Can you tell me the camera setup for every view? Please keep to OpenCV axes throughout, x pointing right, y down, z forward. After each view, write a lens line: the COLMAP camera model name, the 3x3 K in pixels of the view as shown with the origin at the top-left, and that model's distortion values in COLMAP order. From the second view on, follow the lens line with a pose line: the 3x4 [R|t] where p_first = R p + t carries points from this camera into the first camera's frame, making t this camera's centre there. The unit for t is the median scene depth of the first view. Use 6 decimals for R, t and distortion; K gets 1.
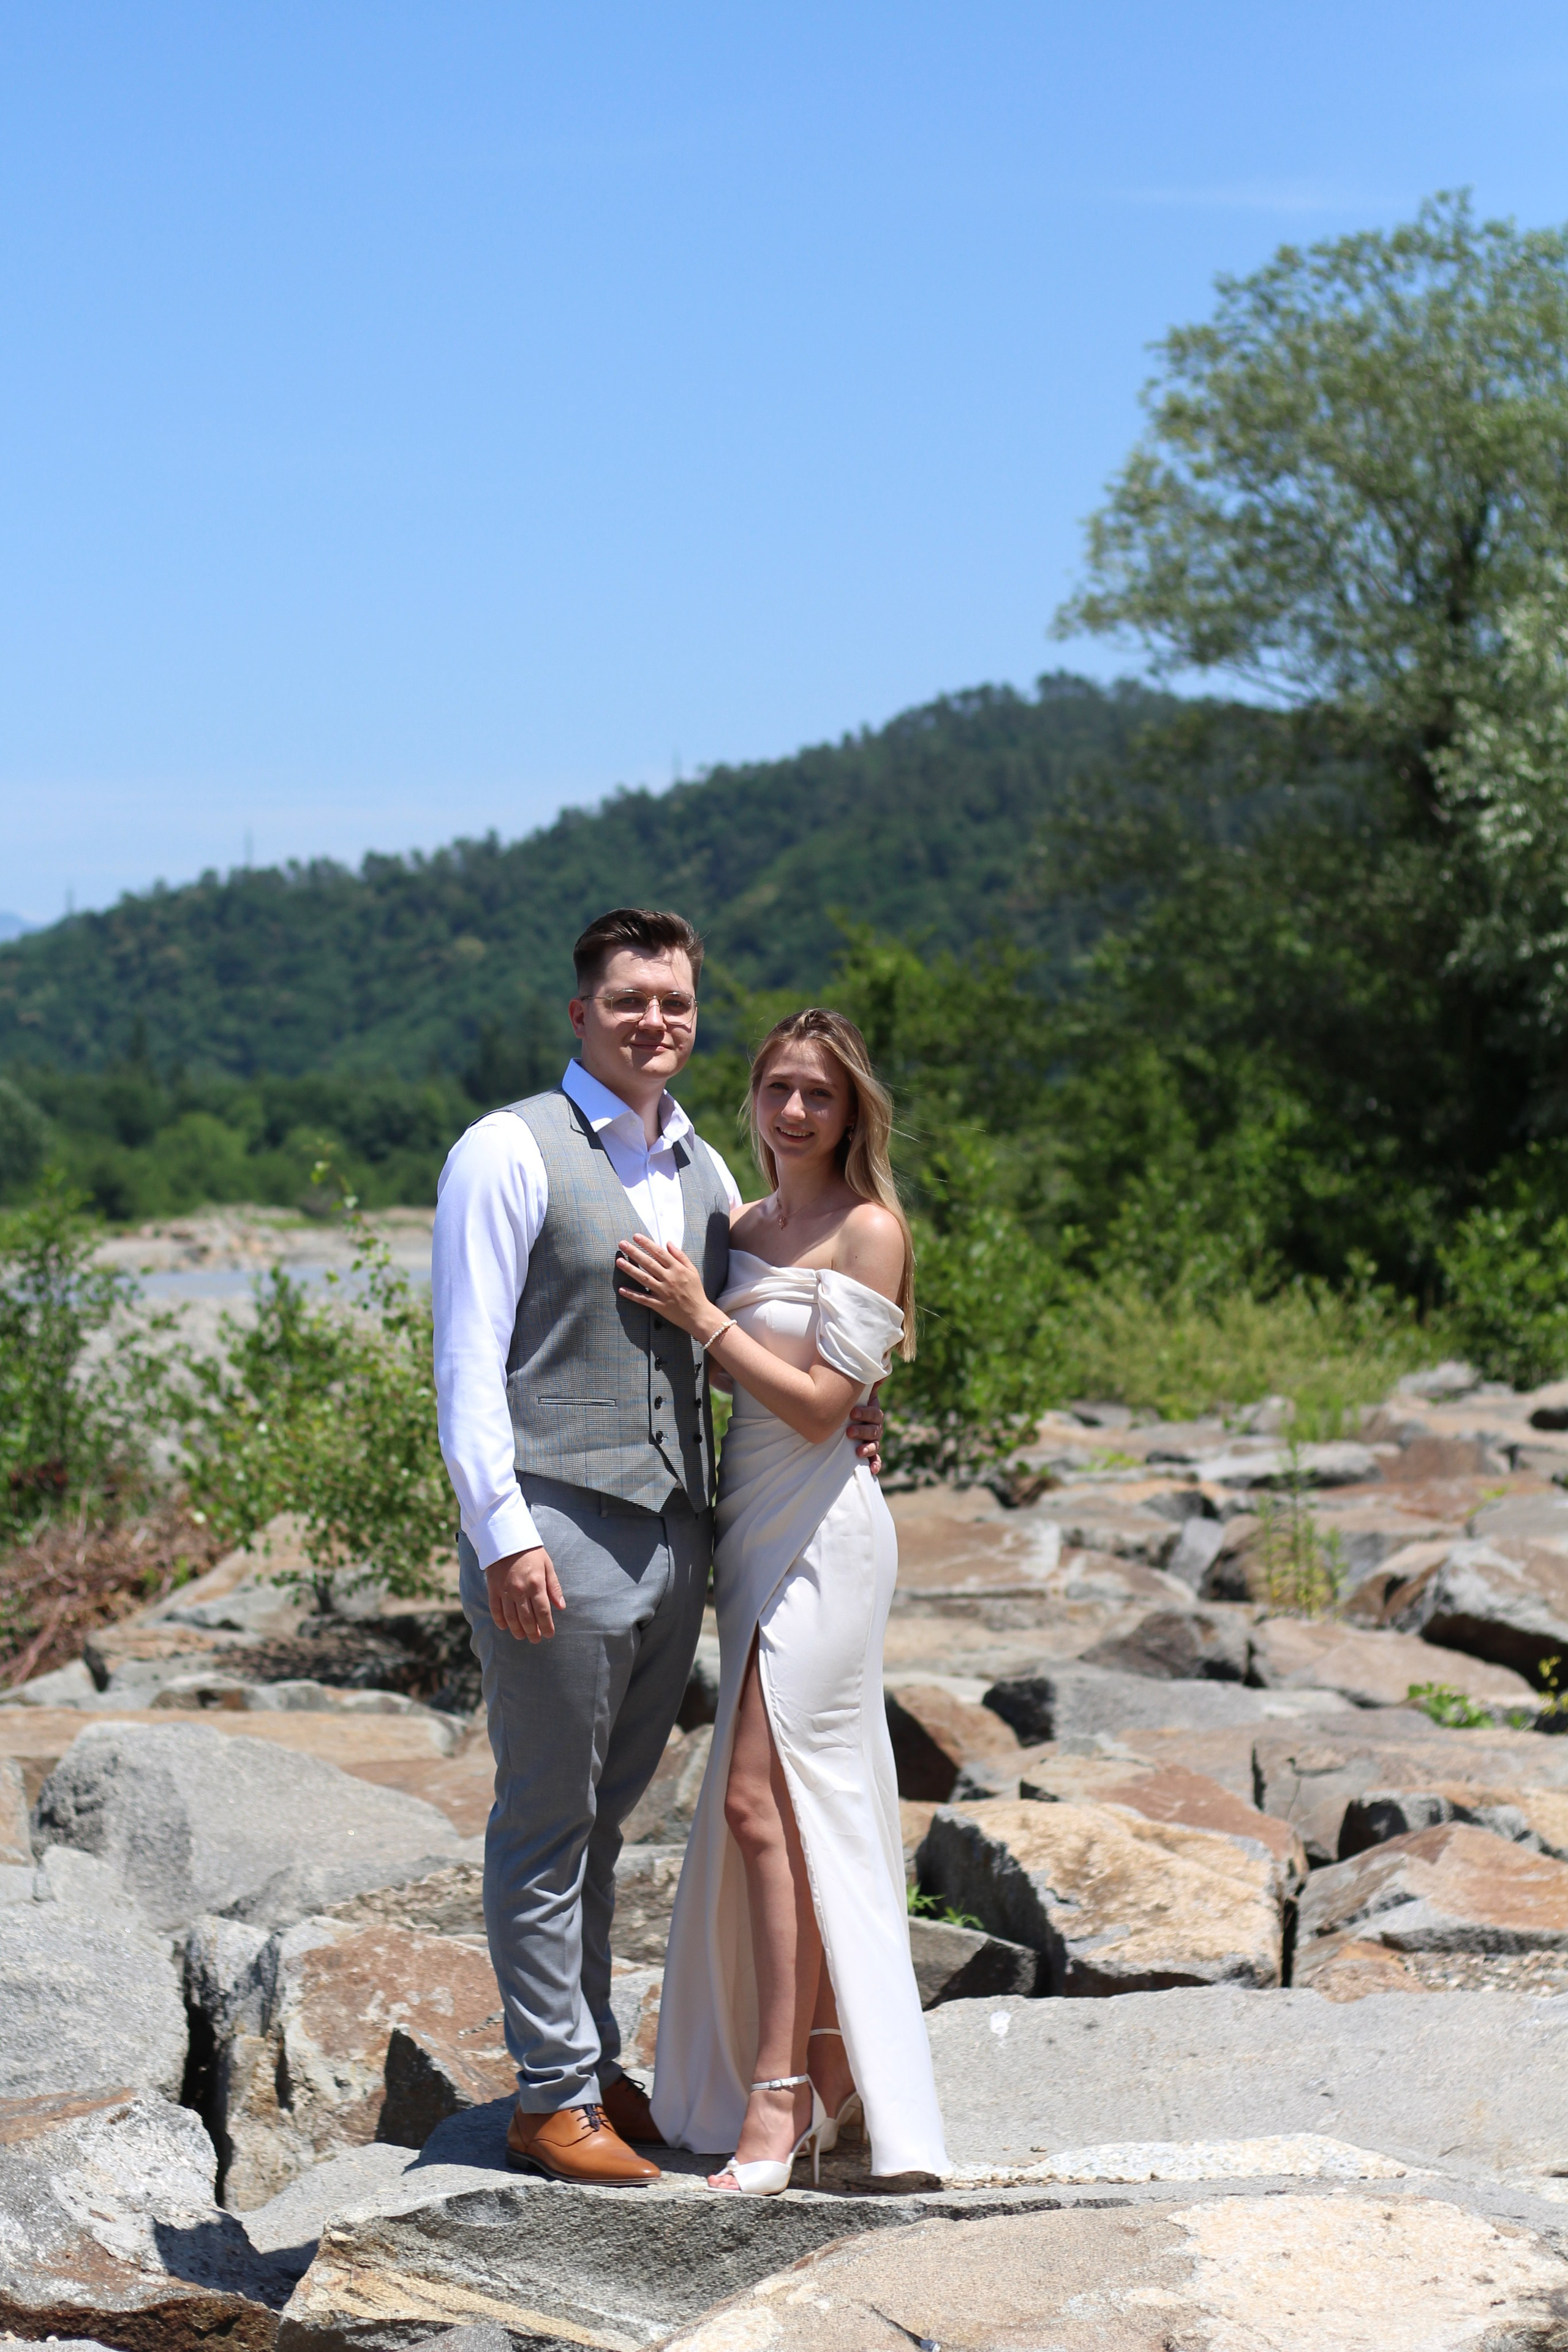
lens RADIAL K [[5513.8, 0, 784.0], [0, 5513.8, 1176.0], [0, 0, 1]] dist [-0.089730, -0.263279]
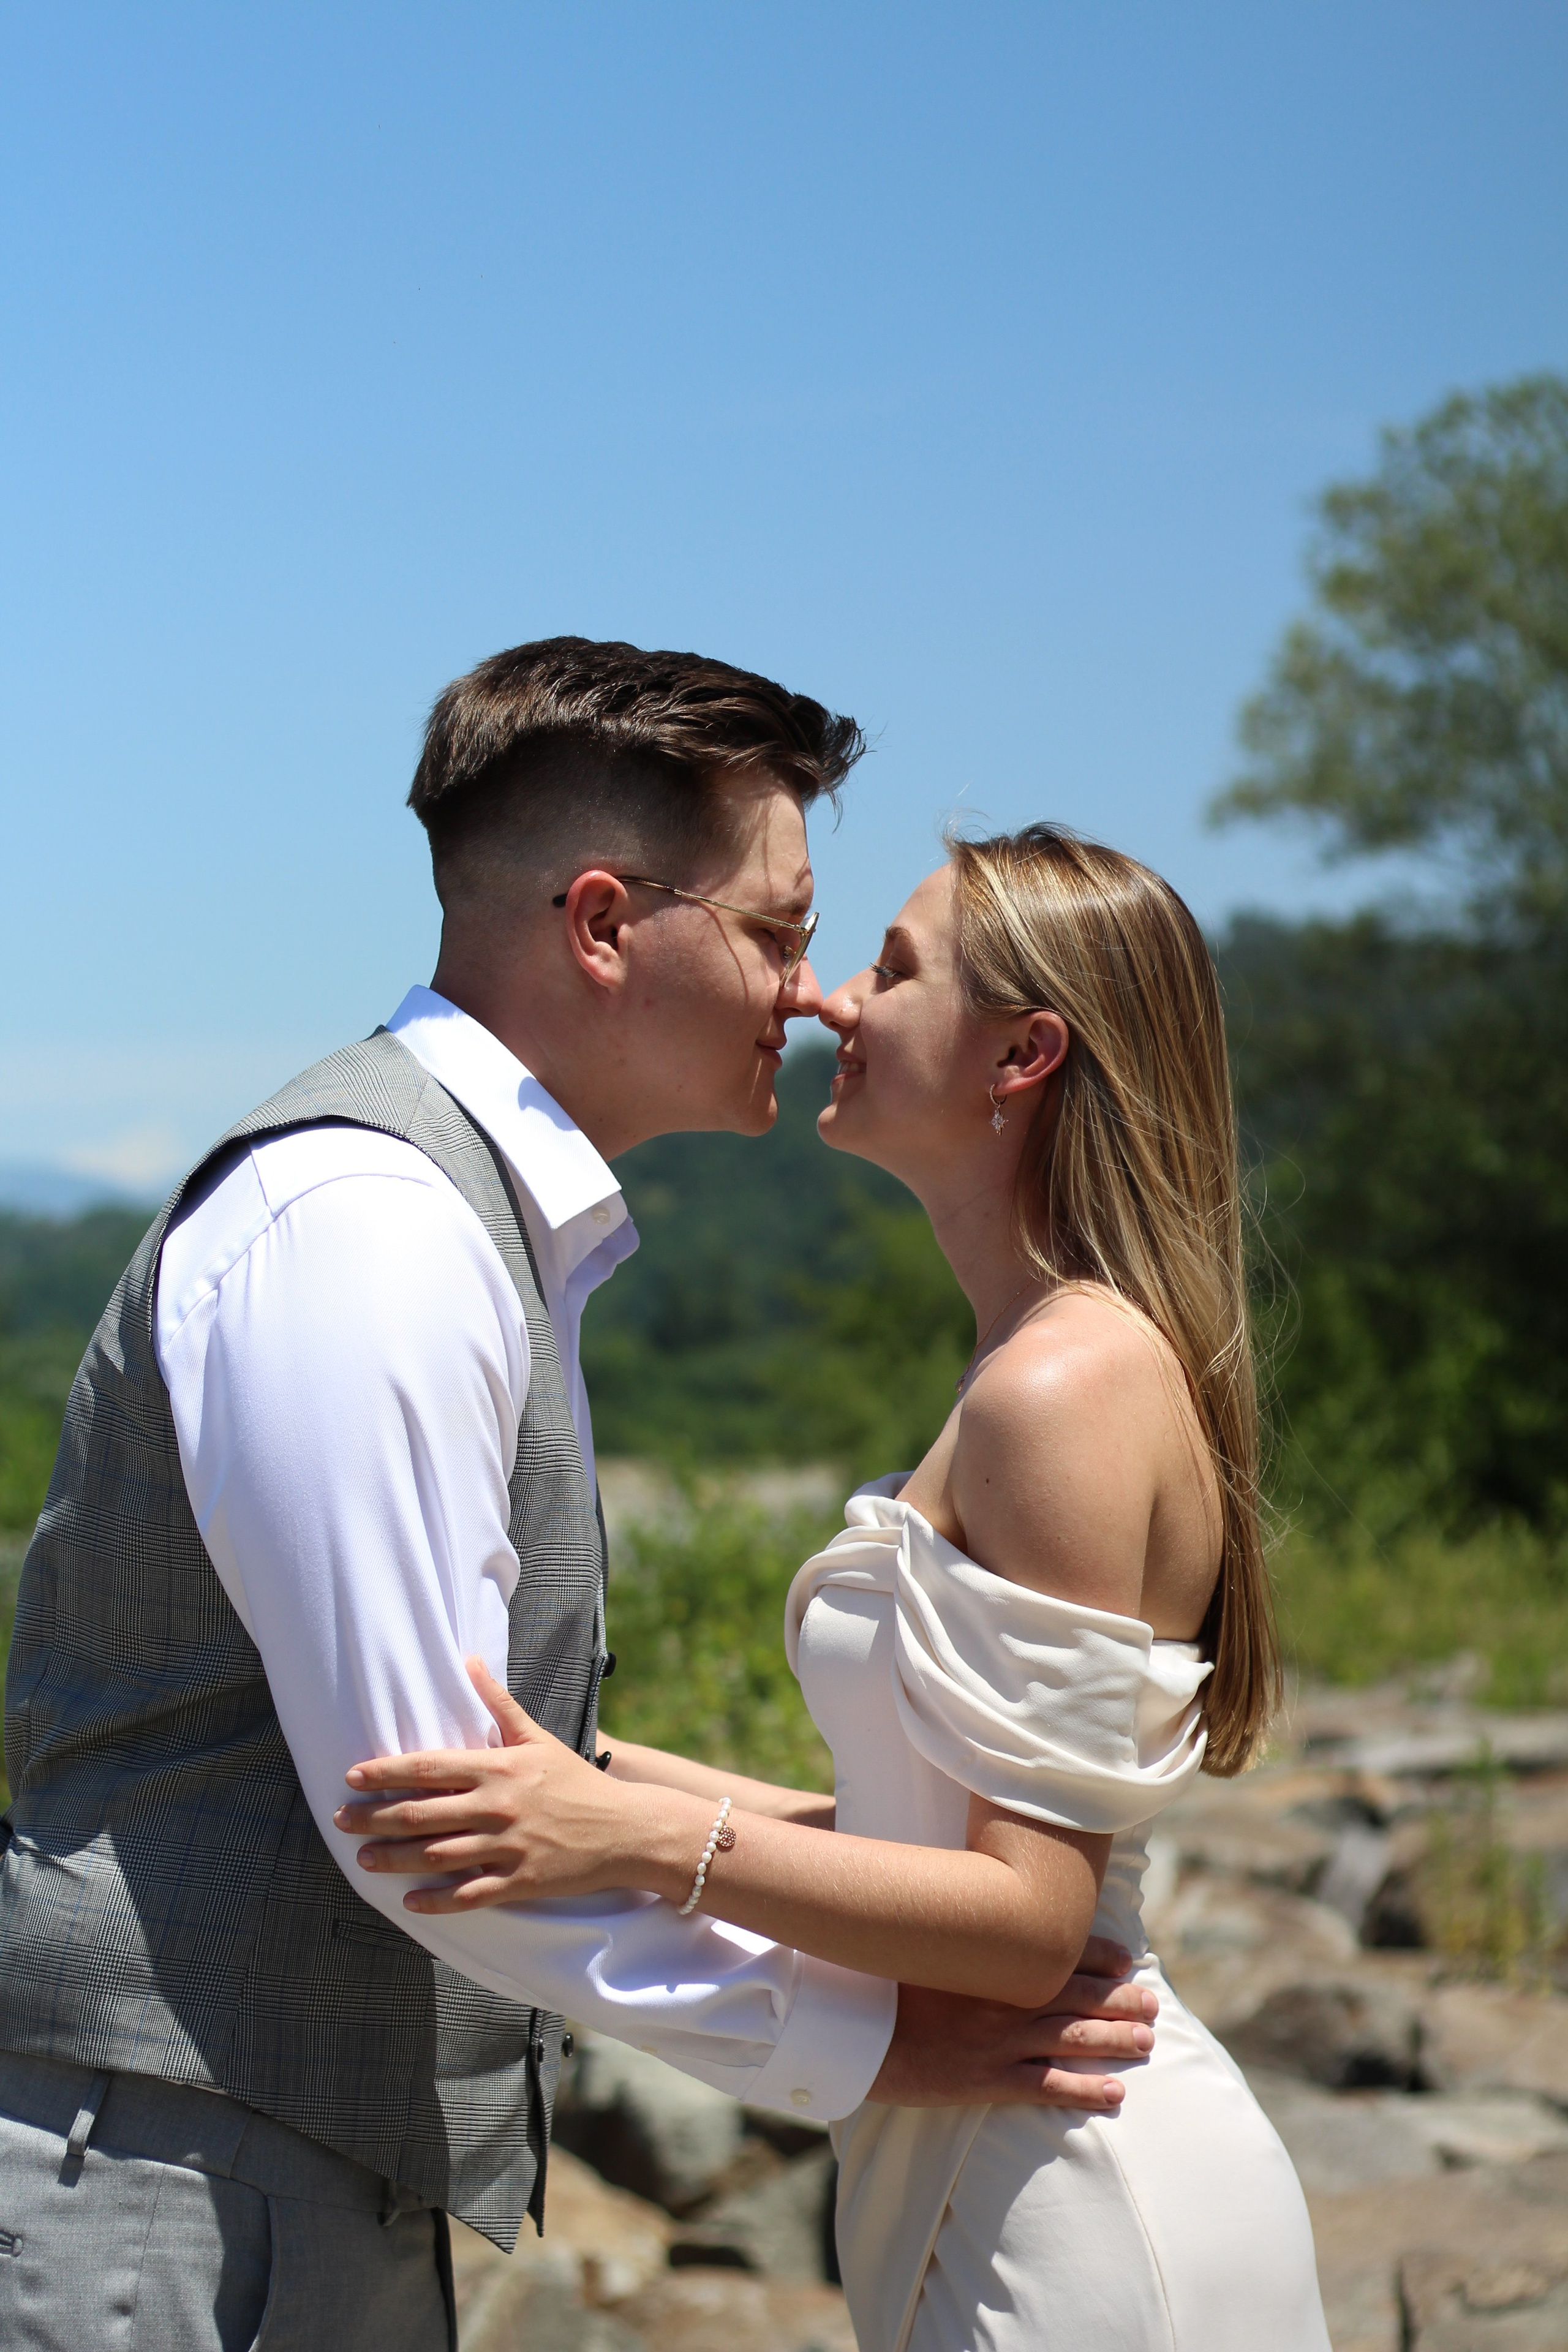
lens RADIAL K [[5513.8, 0, 784.0], [0, 5513.8, 1176.0], [0, 0, 1]] dist [-0.089730, -0.263279]
pose [[0.999141, -0.020955, -0.035755, 0.015359], [0.019301, 0.998756, -0.045973, 0.002986], [0.036674, 0.045243, 0.998303, 0.140700]]
